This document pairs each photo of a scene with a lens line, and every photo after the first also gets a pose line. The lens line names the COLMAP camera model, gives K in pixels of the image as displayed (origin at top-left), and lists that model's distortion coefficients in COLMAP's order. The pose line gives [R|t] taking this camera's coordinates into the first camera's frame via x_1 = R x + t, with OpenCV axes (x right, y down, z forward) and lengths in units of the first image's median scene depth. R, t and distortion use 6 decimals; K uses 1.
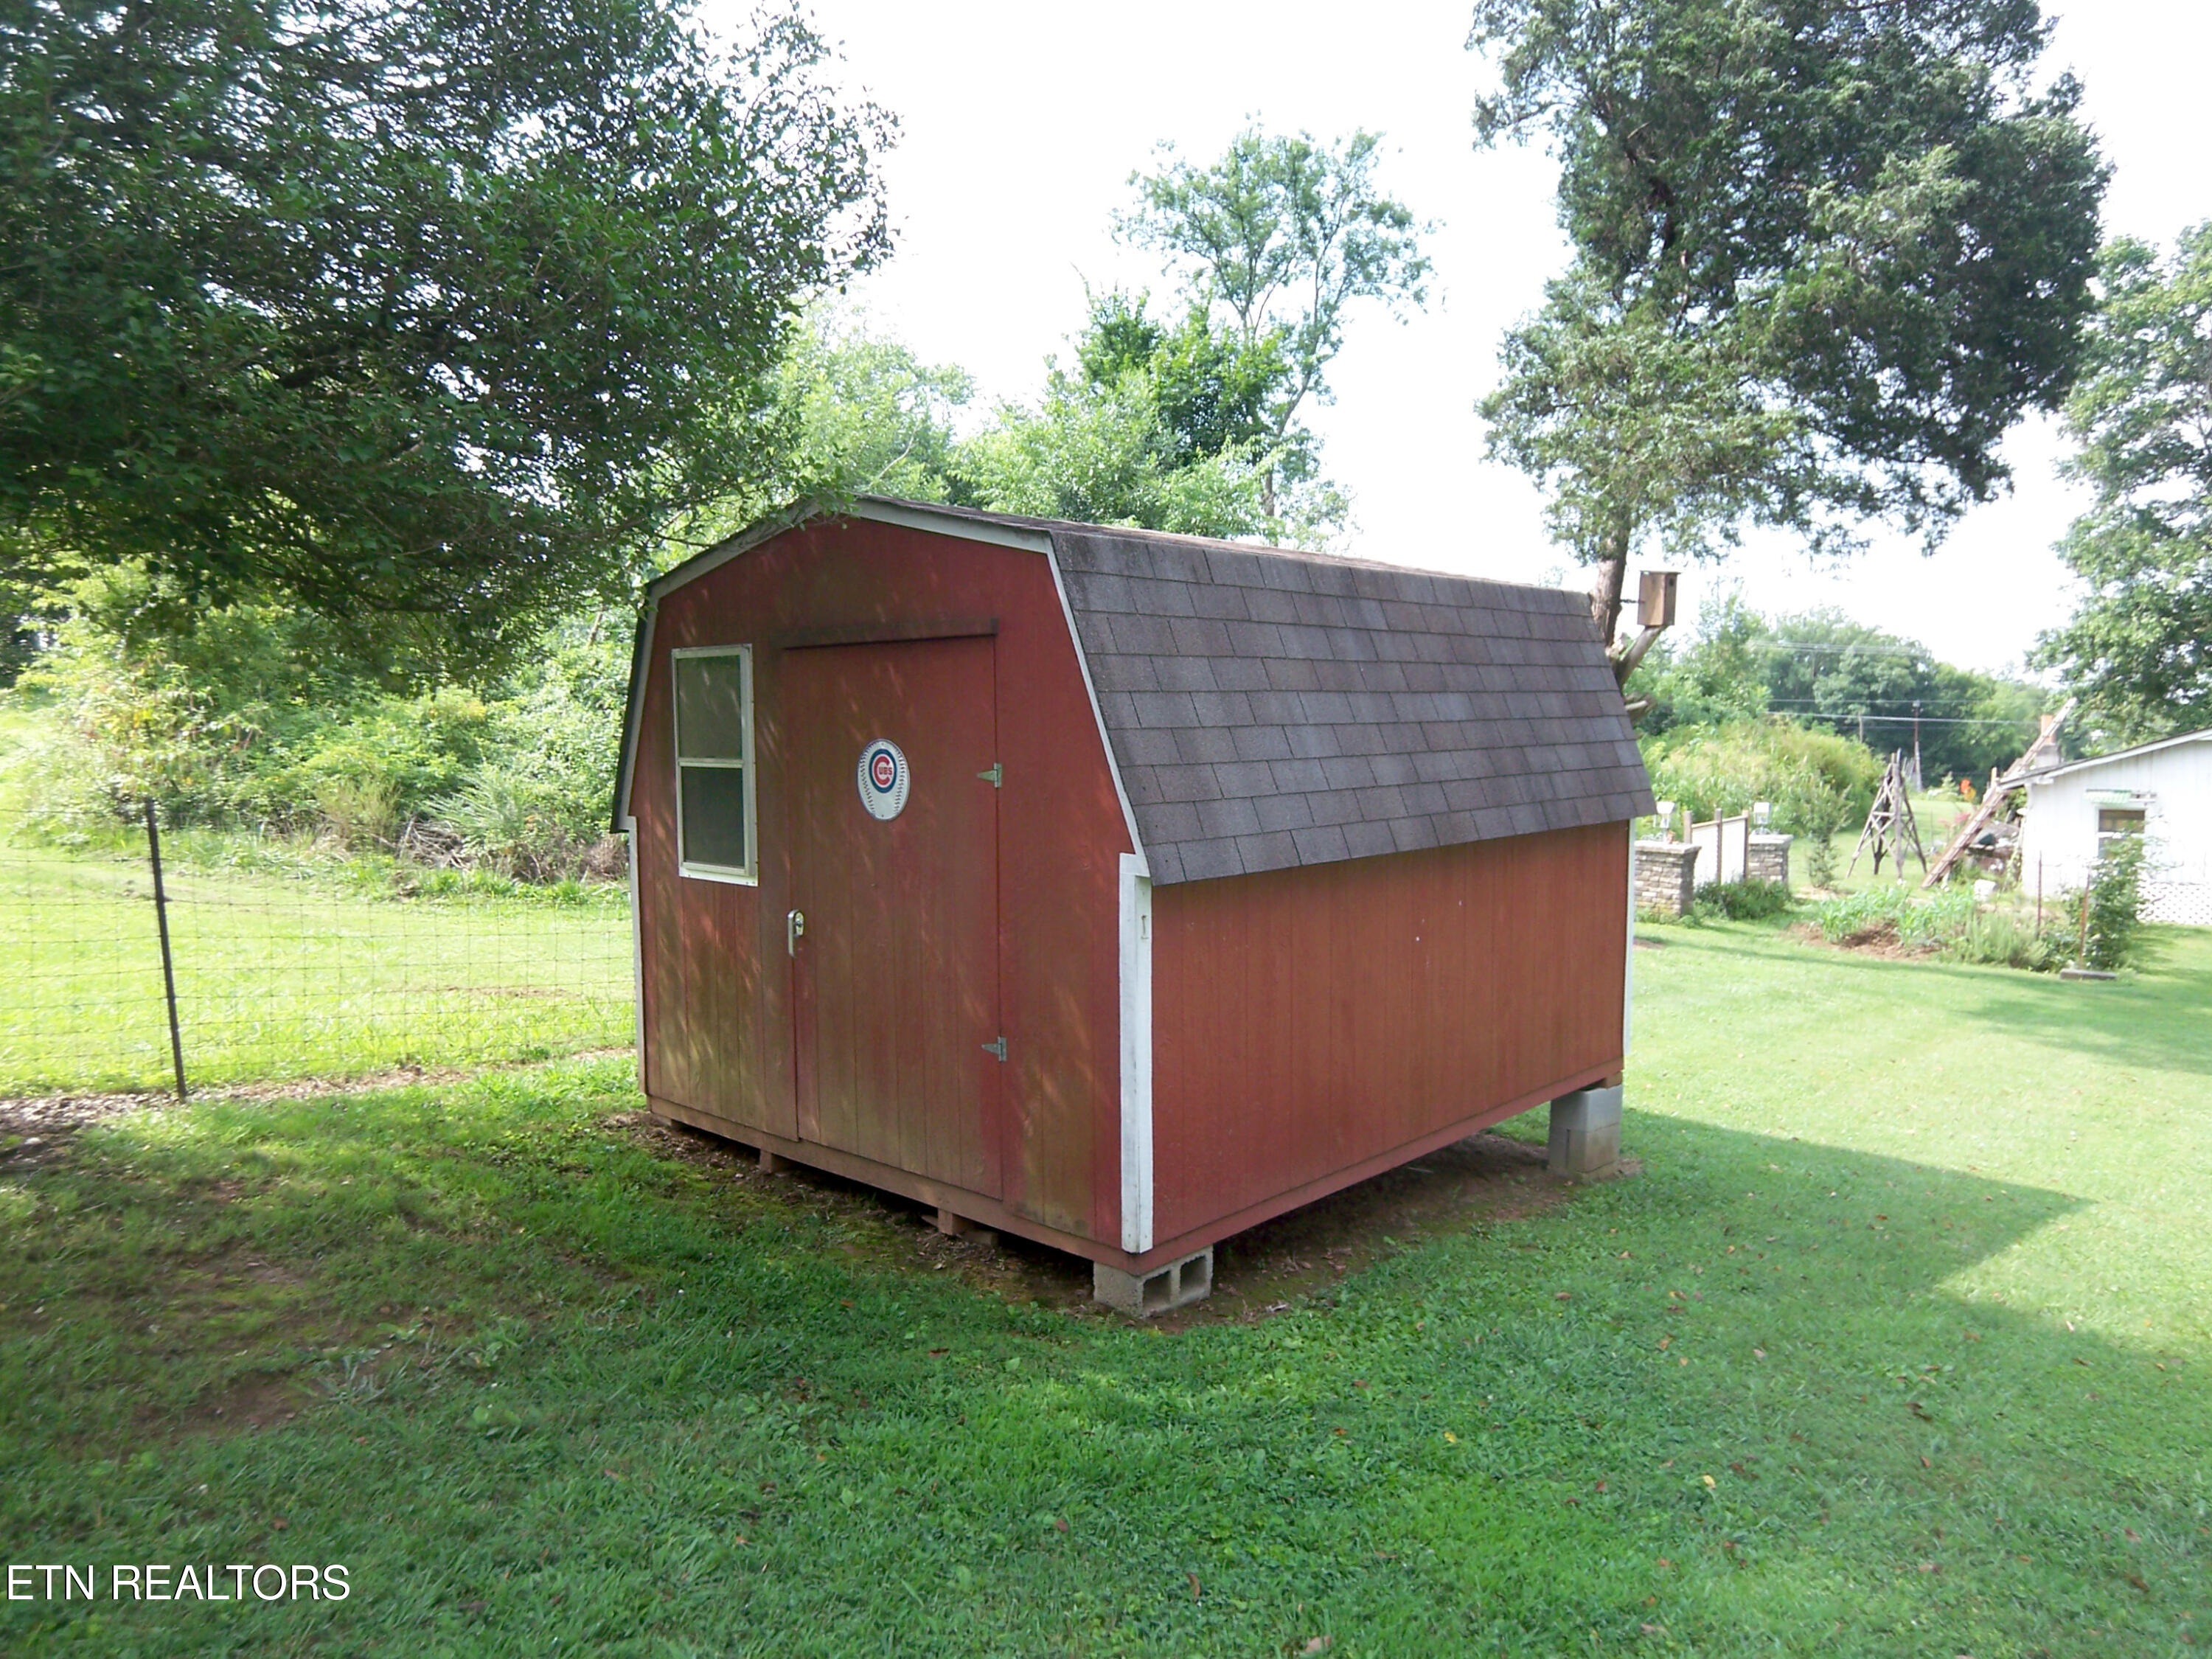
lens RADIAL K [[1408.6, 0, 1106.0], [0, 1408.6, 829.5], [0, 0, 1]] dist [-0.059079, -0.000321]
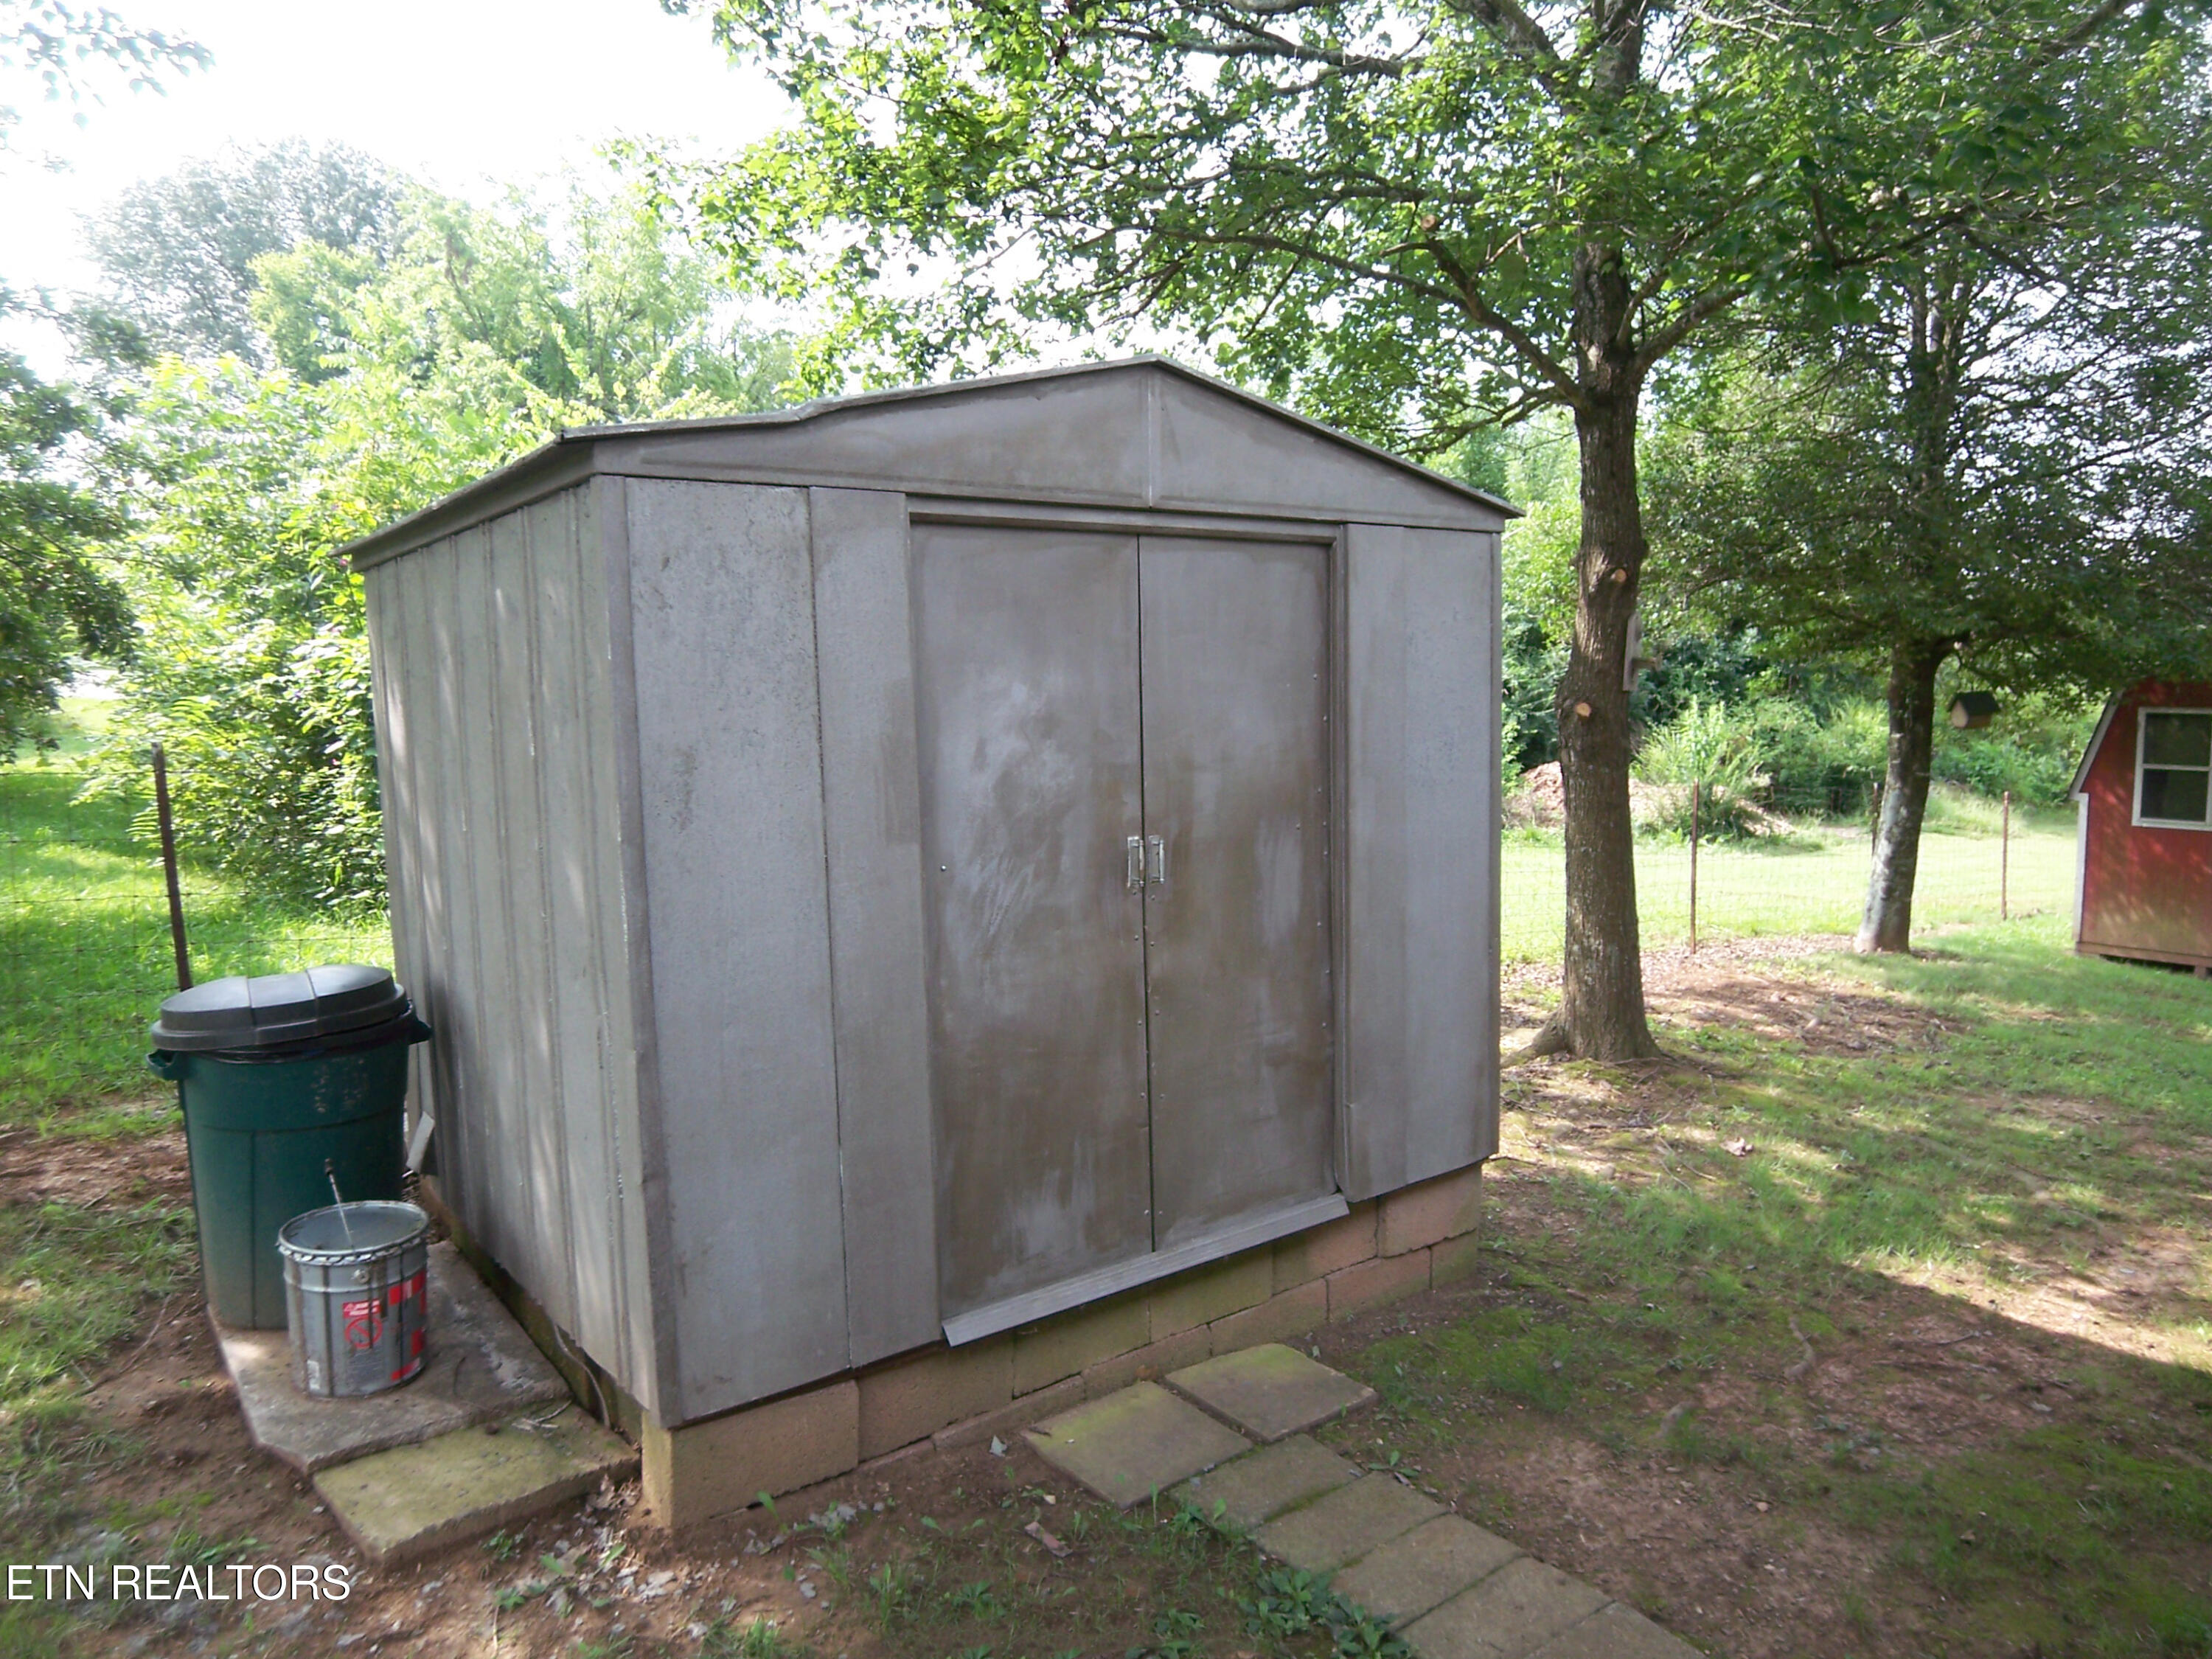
lens RADIAL K [[1408.6, 0, 1106.0], [0, 1408.6, 829.5], [0, 0, 1]] dist [-0.059079, -0.000321]
pose [[0.986050, 0.004046, -0.166400, -0.543286], [0.002079, 0.999327, 0.036617, -0.012387], [0.166436, -0.036452, 0.985378, -0.428443]]
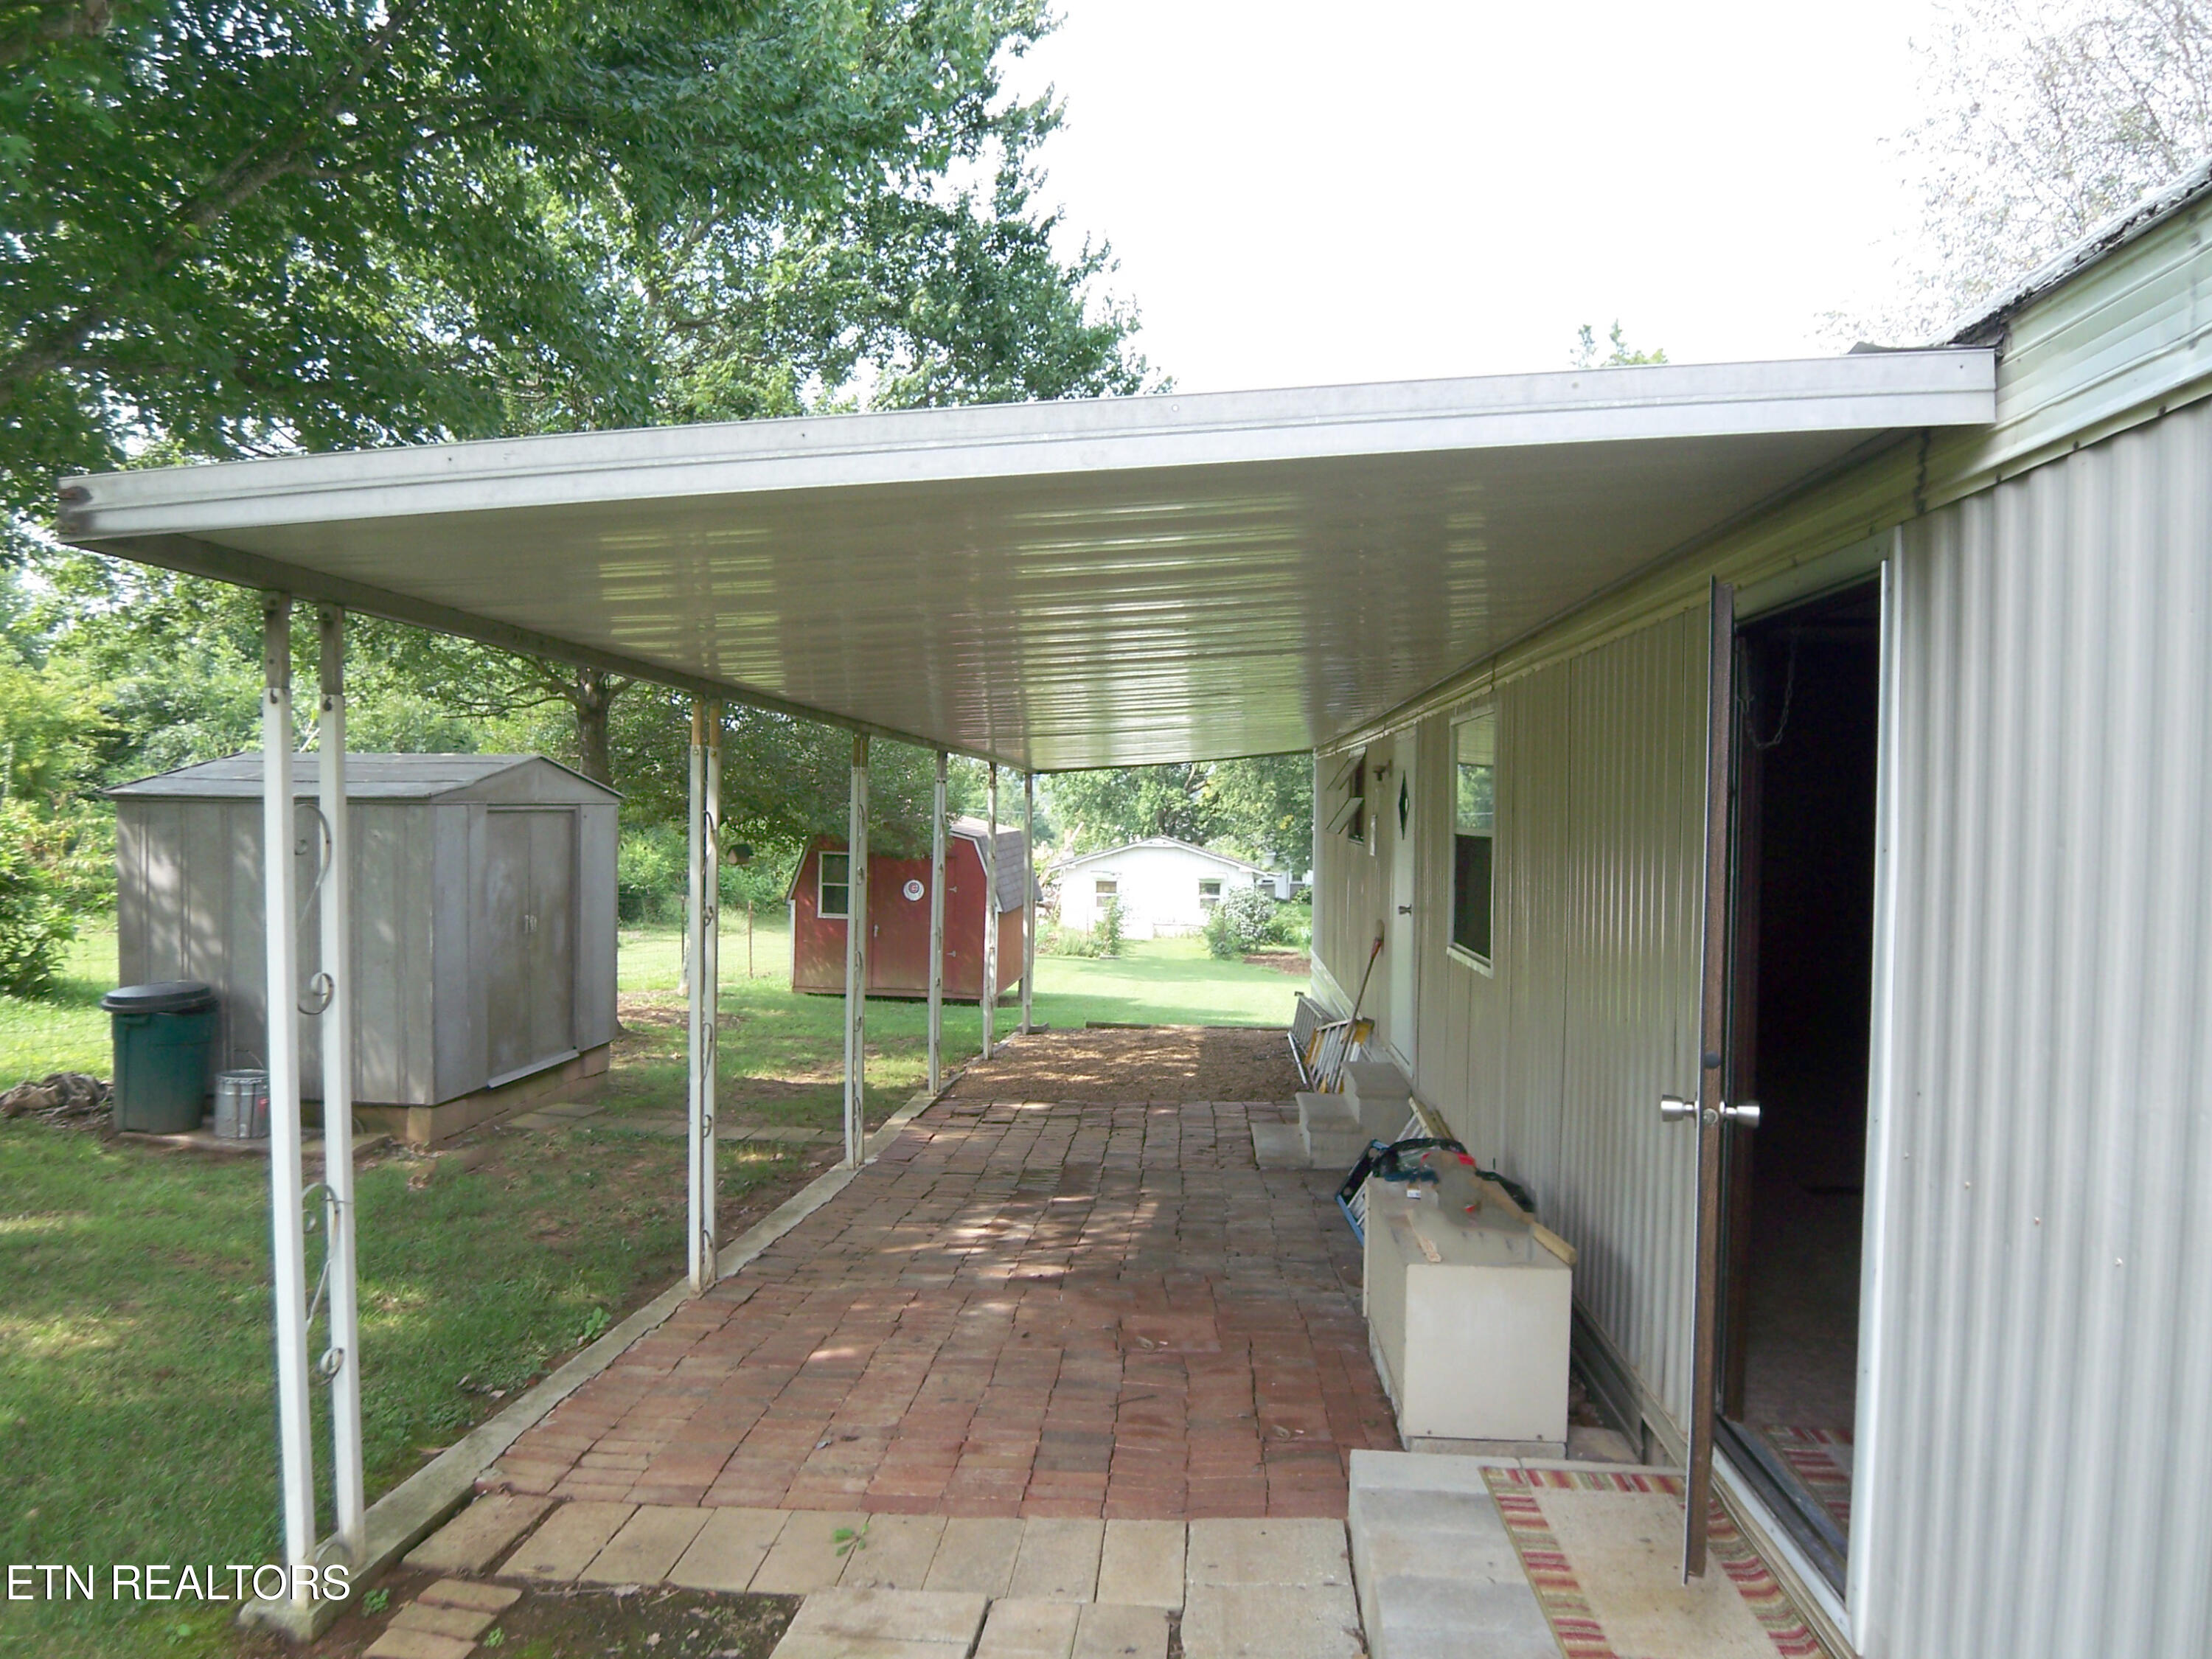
lens RADIAL K [[1408.6, 0, 1106.0], [0, 1408.6, 829.5], [0, 0, 1]] dist [-0.059079, -0.000321]
pose [[0.776544, 0.011305, 0.629962, -0.728098], [0.017602, 0.999060, -0.039626, -0.012509], [-0.629817, 0.041860, 0.775615, -0.783742]]
